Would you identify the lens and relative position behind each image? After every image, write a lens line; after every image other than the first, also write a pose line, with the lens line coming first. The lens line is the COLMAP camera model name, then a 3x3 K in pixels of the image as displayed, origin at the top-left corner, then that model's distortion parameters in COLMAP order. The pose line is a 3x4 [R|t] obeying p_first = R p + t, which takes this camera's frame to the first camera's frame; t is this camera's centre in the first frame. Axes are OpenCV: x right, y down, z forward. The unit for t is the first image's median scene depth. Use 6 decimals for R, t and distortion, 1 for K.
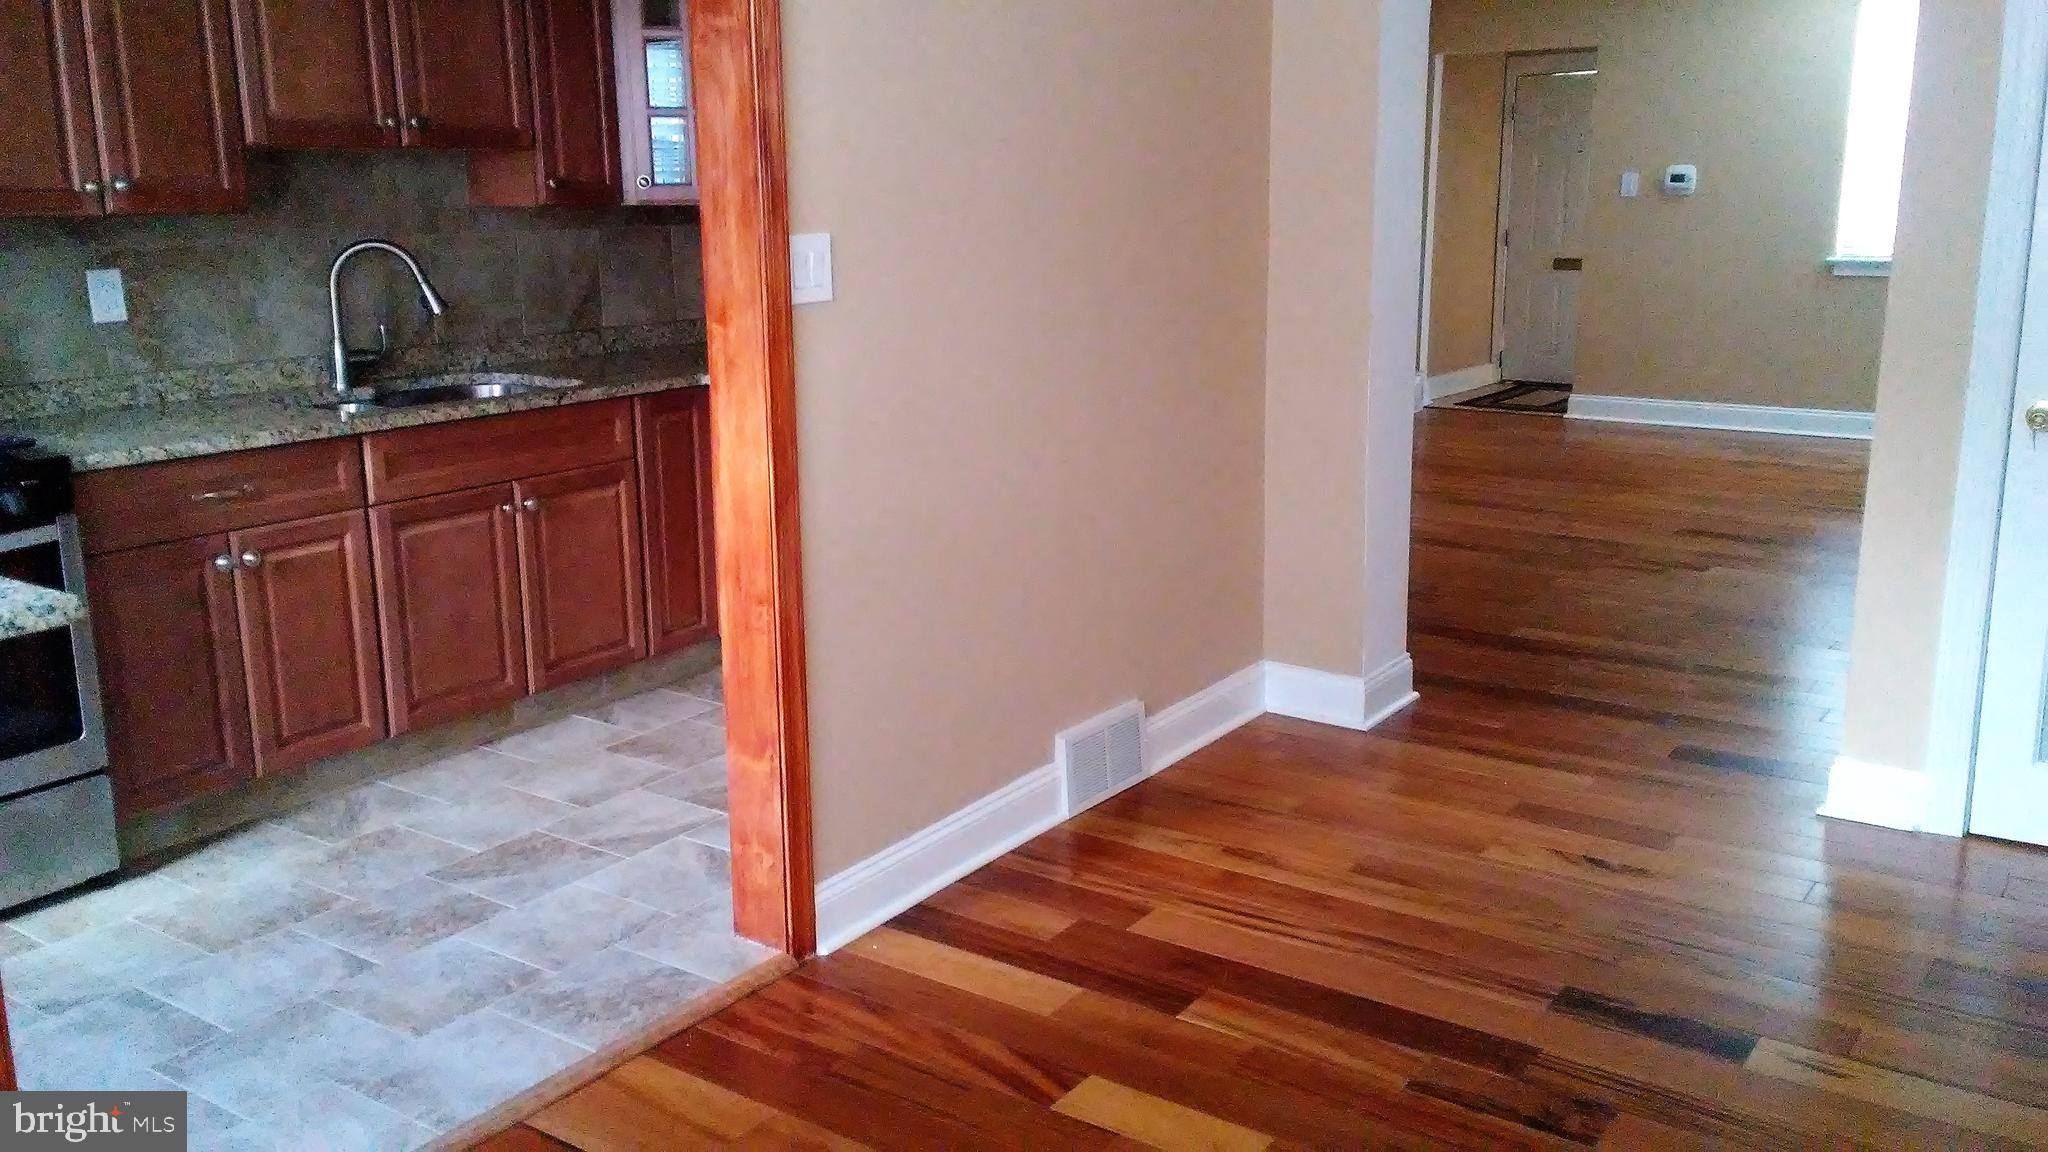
lens RADIAL K [[1748.3, 0, 1041.9], [0, 1748.3, 565.5], [0, 0, 1]] dist [0.065922, -0.015842]
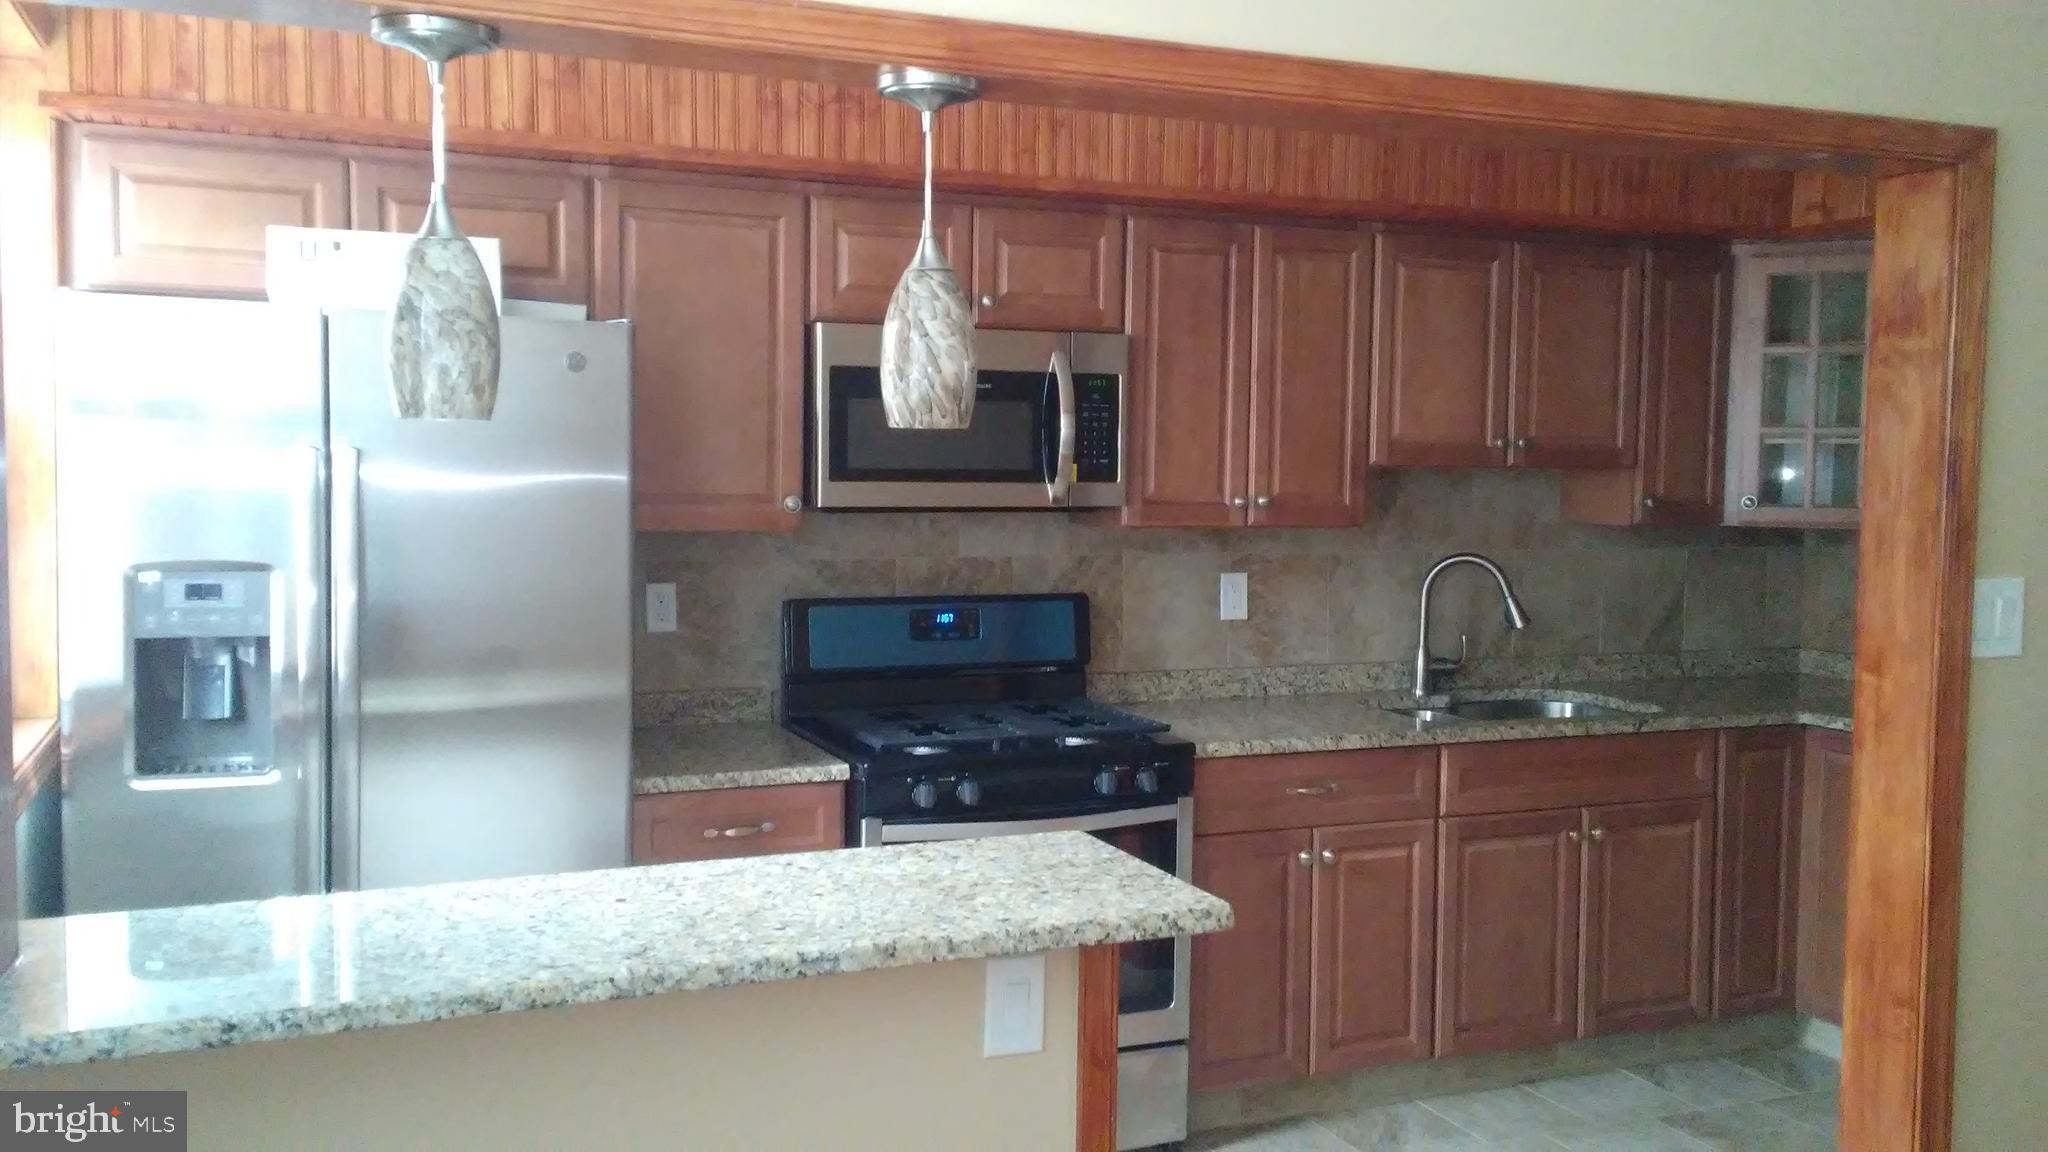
lens RADIAL K [[1748.3, 0, 1033.1], [0, 1748.3, 562.3], [0, 0, 1]] dist [0.065922, -0.015842]
pose [[0.842960, 0.048329, -0.535802, -0.048383], [-0.137936, 0.982079, -0.128428, -0.015288], [0.519993, 0.182166, 0.834520, 0.024281]]
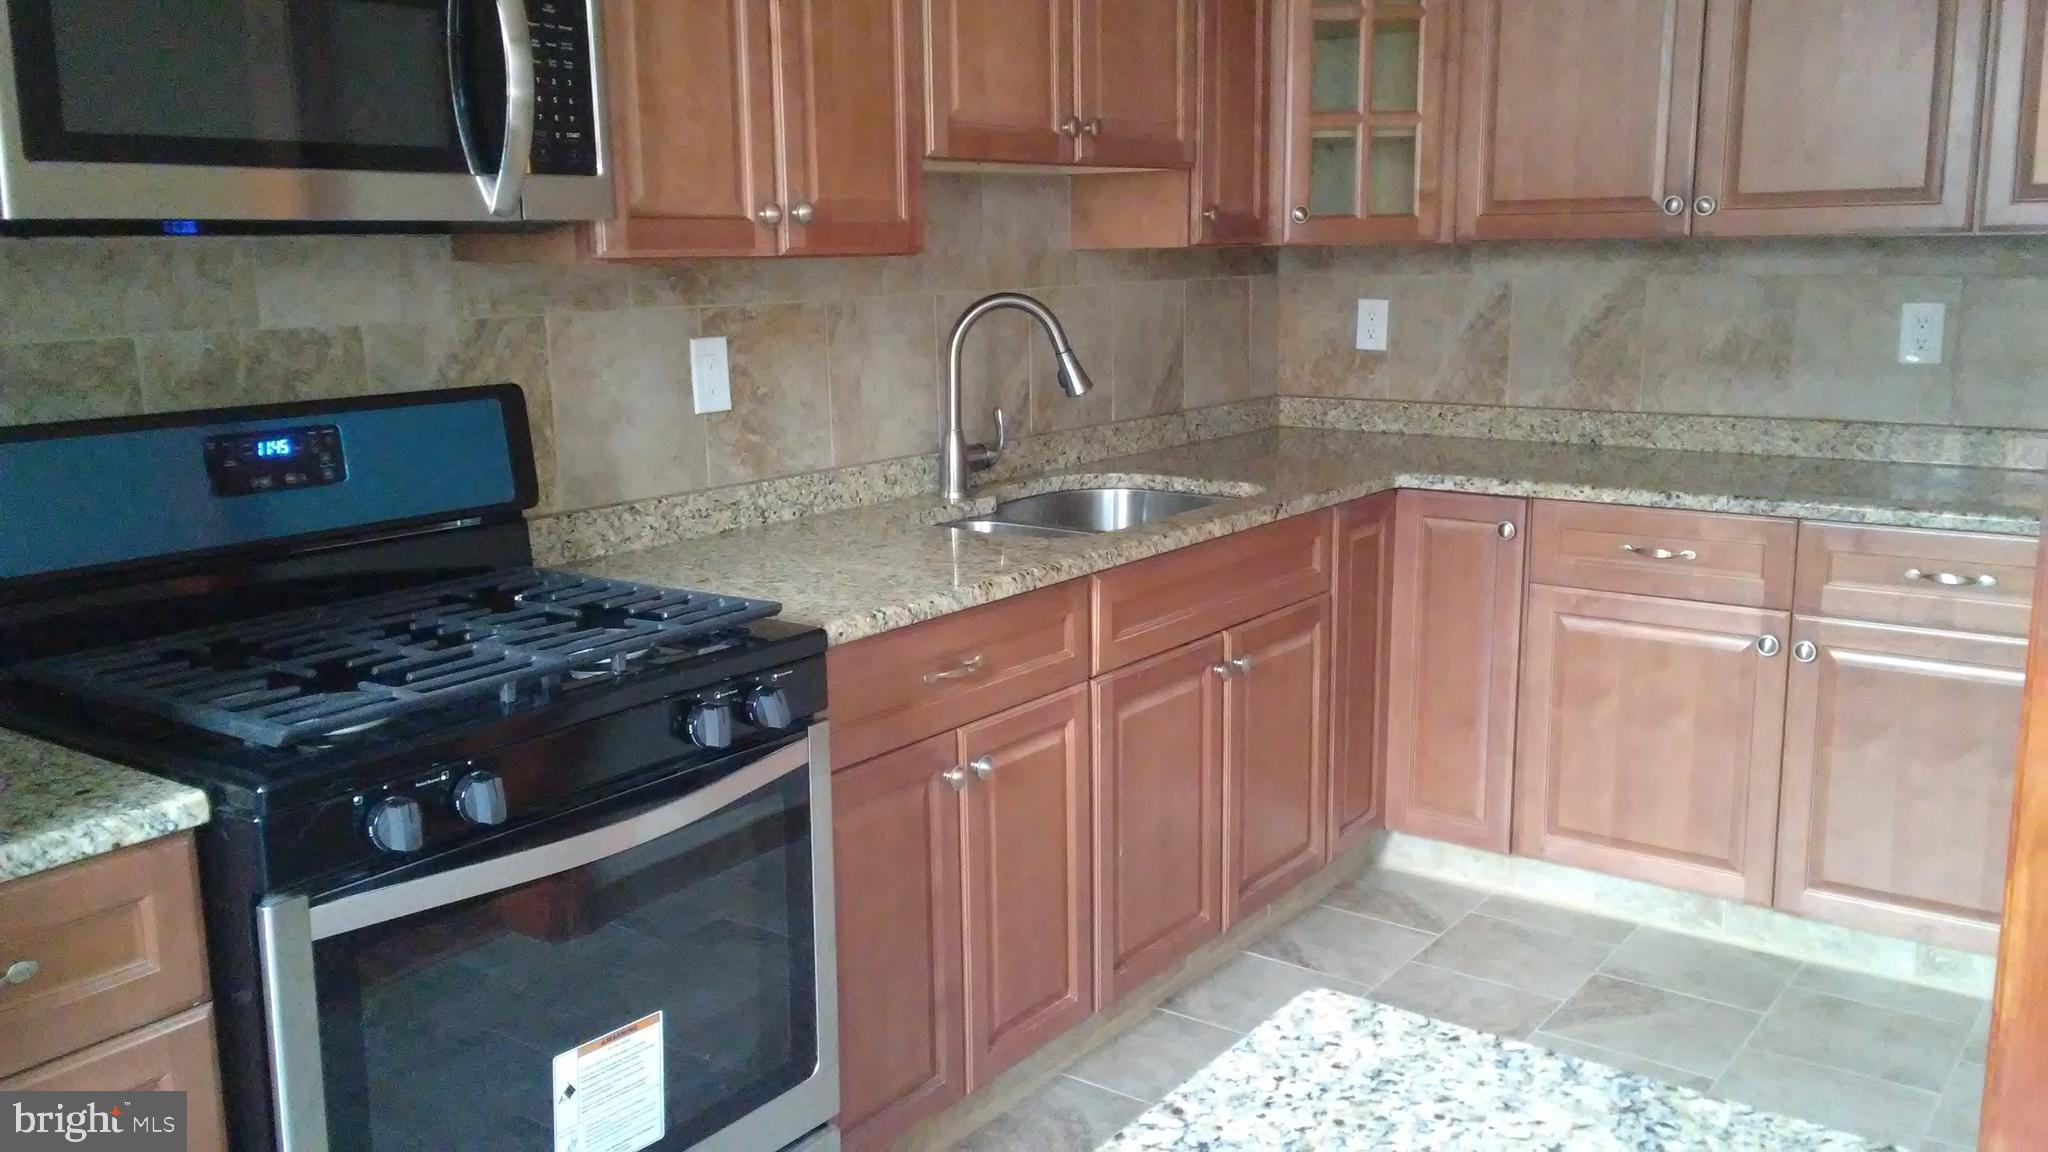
lens RADIAL K [[1748.3, 0, 1030.9], [0, 1748.3, 558.3], [0, 0, 1]] dist [0.065922, -0.015842]
pose [[0.999675, -0.002032, -0.025412, -0.376145], [0.000923, 0.999050, -0.043563, -0.048607], [0.025476, 0.043525, 0.998727, 0.313368]]
